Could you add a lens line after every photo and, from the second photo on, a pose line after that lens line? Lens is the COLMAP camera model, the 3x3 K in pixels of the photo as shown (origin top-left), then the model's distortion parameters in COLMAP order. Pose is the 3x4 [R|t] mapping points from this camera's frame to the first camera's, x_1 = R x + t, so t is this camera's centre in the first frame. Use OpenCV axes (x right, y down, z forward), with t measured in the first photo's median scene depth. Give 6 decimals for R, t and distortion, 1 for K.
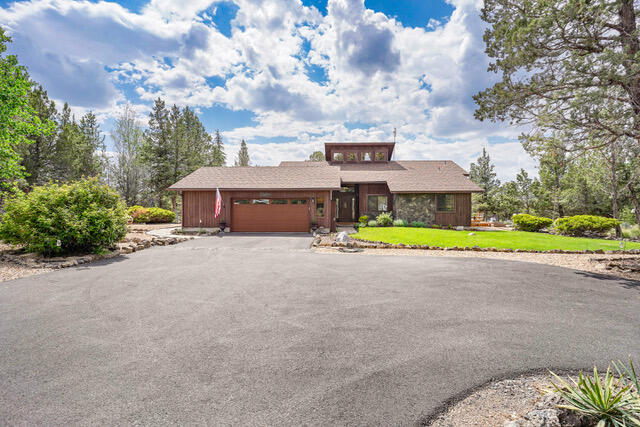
lens RADIAL K [[314.4, 0, 322.6], [0, 314.4, 210.9], [0, 0, 1]] dist [0.004085, 0.000420]
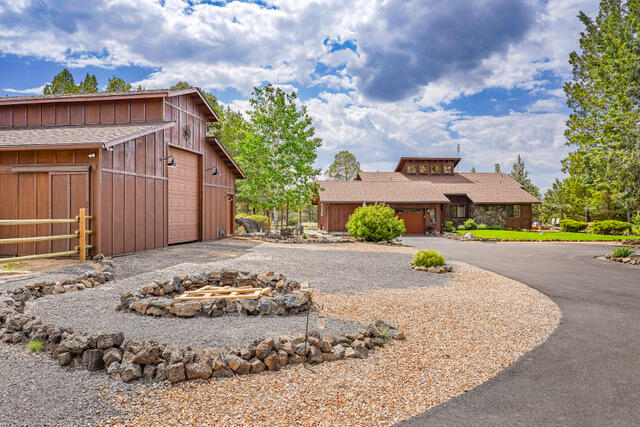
lens RADIAL K [[453.4, 0, 318.6], [0, 453.4, 213.9], [0, 0, 1]] dist [0.005803, 0.000929]
pose [[0.990439, -0.004585, 0.137874, -0.682253], [0.004236, 0.999987, 0.002822, -0.023305], [-0.137885, -0.002211, 0.990446, -0.769109]]
